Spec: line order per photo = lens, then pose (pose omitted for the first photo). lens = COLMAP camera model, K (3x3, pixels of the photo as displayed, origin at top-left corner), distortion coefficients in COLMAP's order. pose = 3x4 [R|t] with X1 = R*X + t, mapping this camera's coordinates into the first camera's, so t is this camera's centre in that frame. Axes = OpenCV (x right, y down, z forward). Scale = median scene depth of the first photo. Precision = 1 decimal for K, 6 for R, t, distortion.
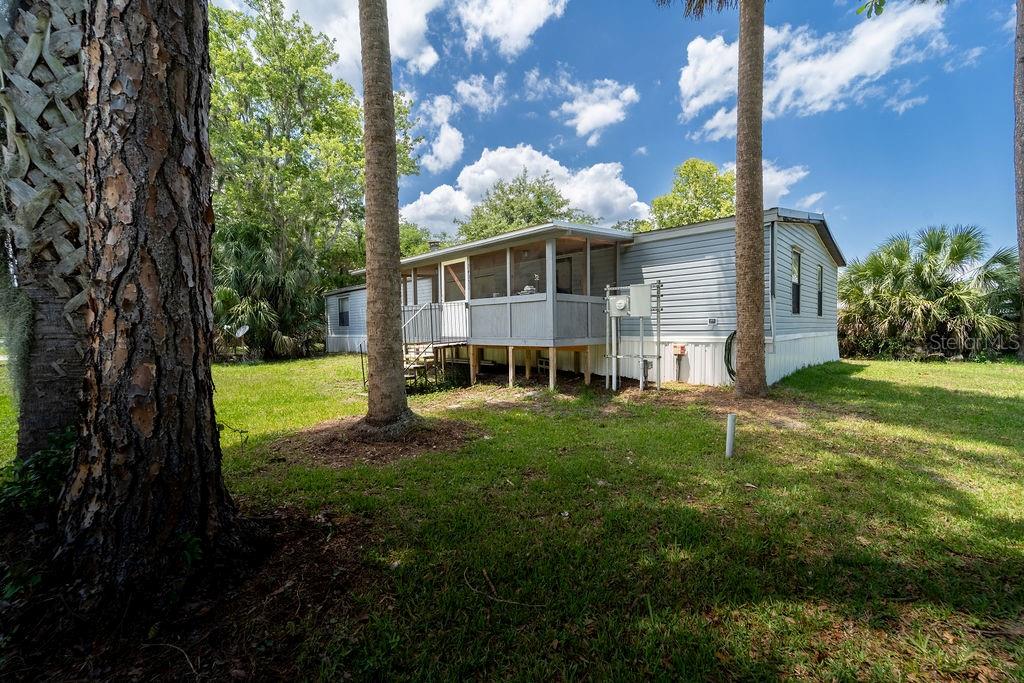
lens RADIAL K [[423.1, 0, 512.0], [0, 423.1, 341.5], [0, 0, 1]] dist [-0.019649, -0.000094]
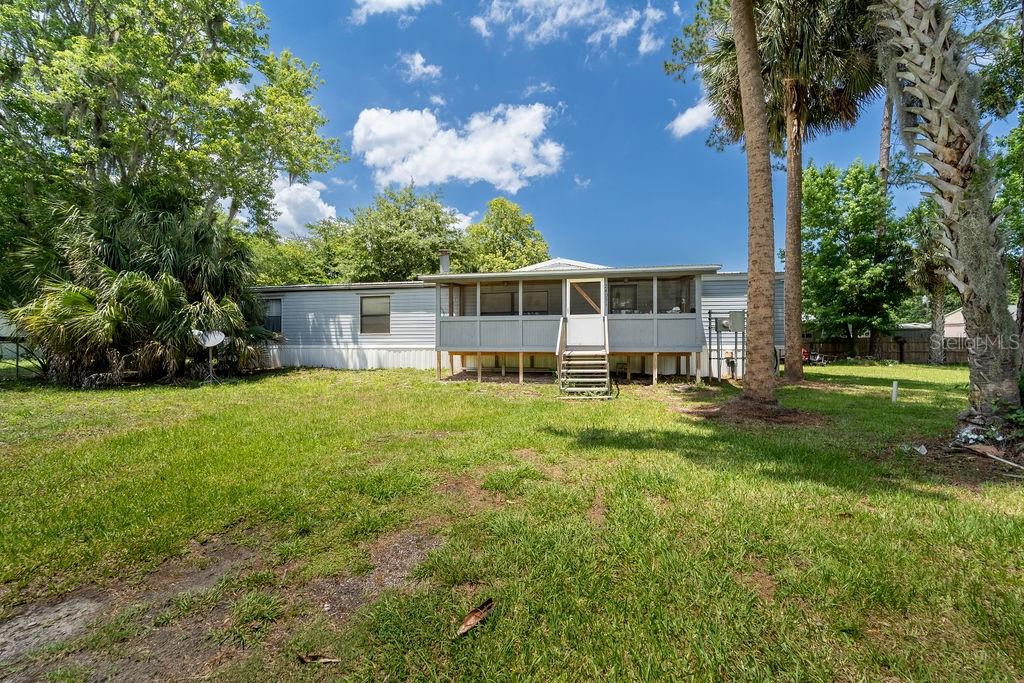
lens RADIAL K [[418.7, 0, 509.3], [0, 418.7, 344.9], [0, 0, 1]] dist [-0.020683, -0.000527]
pose [[0.830186, 0.007081, 0.557442, -0.634319], [0.007503, 0.999687, -0.023873, 0.008514], [-0.557436, 0.024002, 0.829873, 0.116432]]
